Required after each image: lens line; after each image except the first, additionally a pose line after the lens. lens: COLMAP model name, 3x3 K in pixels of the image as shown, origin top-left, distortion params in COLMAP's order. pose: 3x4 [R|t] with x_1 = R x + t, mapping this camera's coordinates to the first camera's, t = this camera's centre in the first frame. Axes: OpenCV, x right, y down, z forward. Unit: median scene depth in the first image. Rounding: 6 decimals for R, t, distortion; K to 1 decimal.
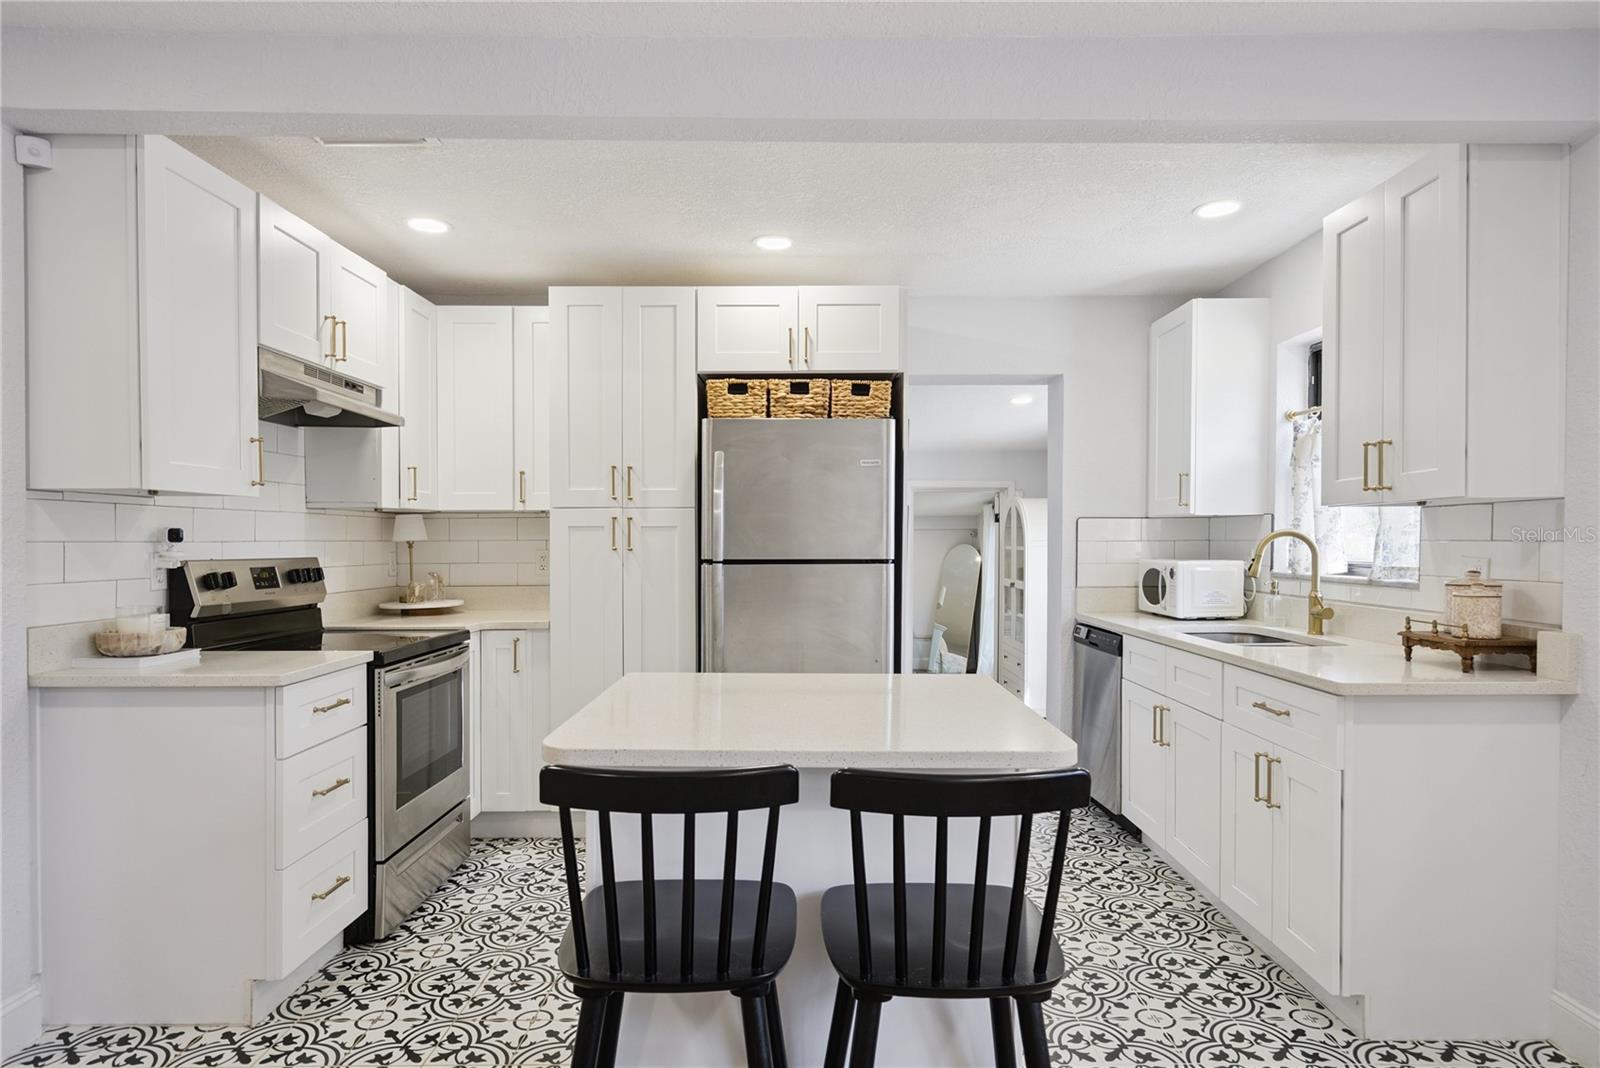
lens RADIAL K [[913.3, 0, 805.3], [0, 913.3, 549.8], [0, 0, 1]] dist [0.002784, 0.001166]
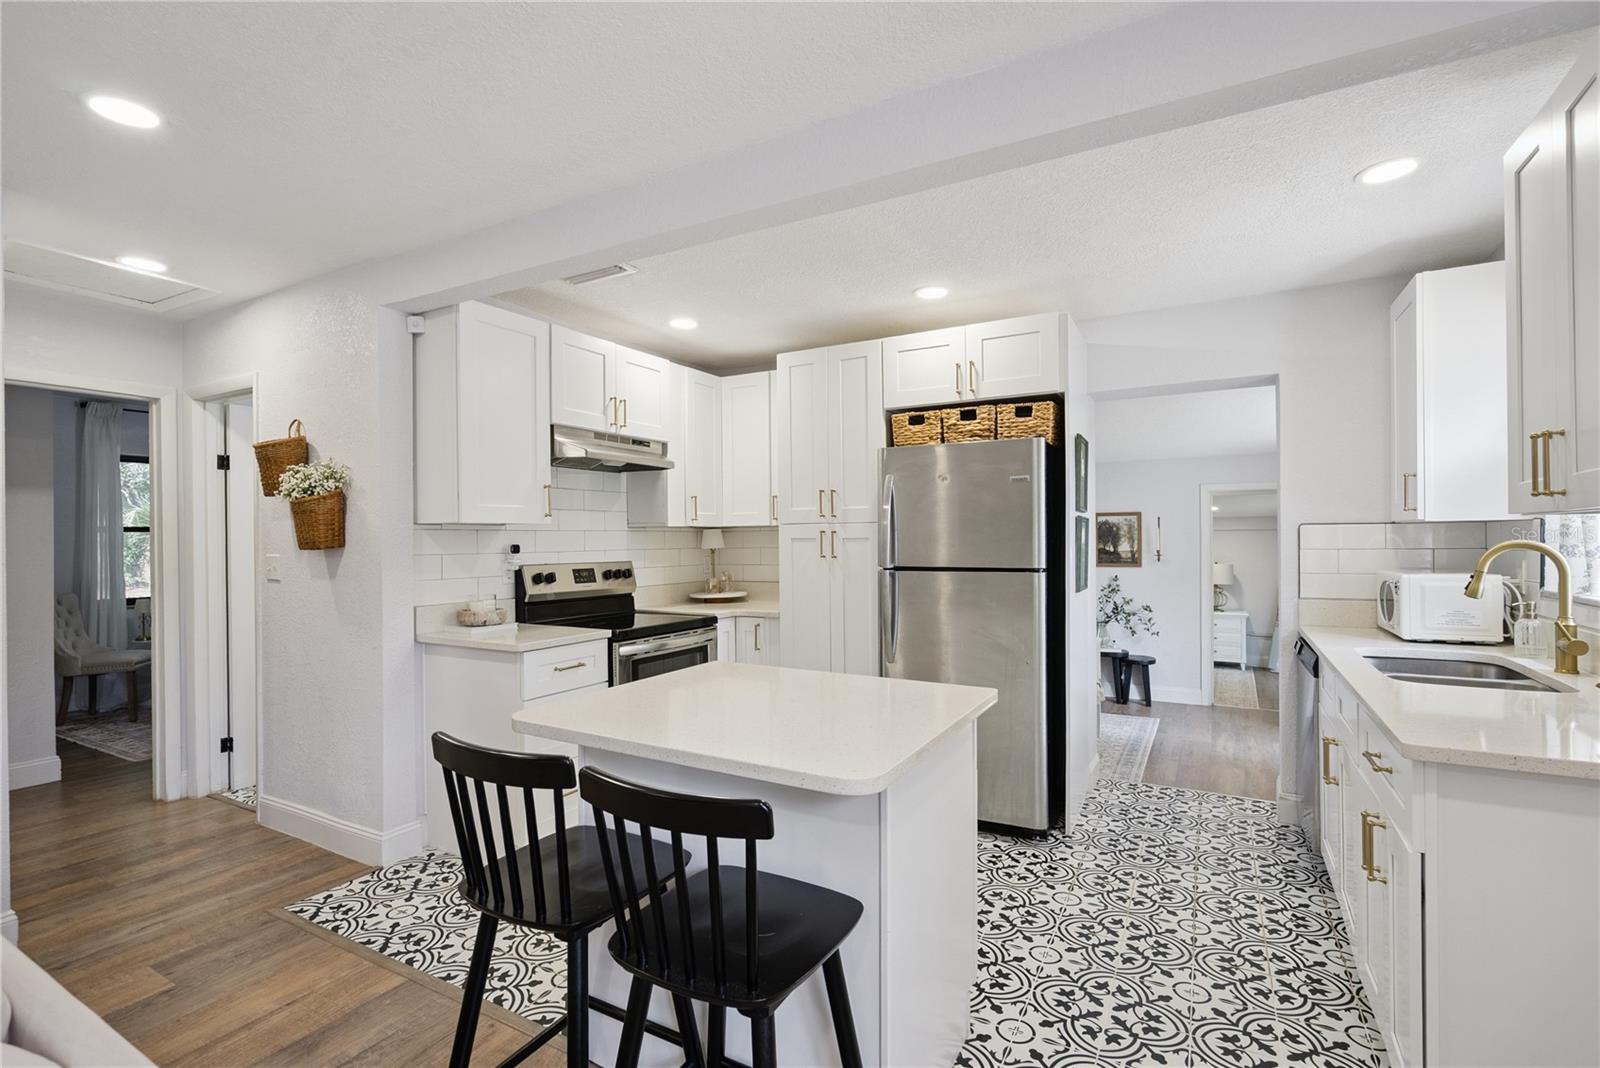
lens RADIAL K [[739.6, 0, 800.0], [0, 739.6, 534.0], [0, 0, 1]] dist [-0.003402, 0.000288]
pose [[0.868648, -0.007967, -0.495366, 0.267467], [0.000990, 0.999897, -0.014344, -0.016995], [0.495429, 0.011969, 0.868566, 0.104613]]
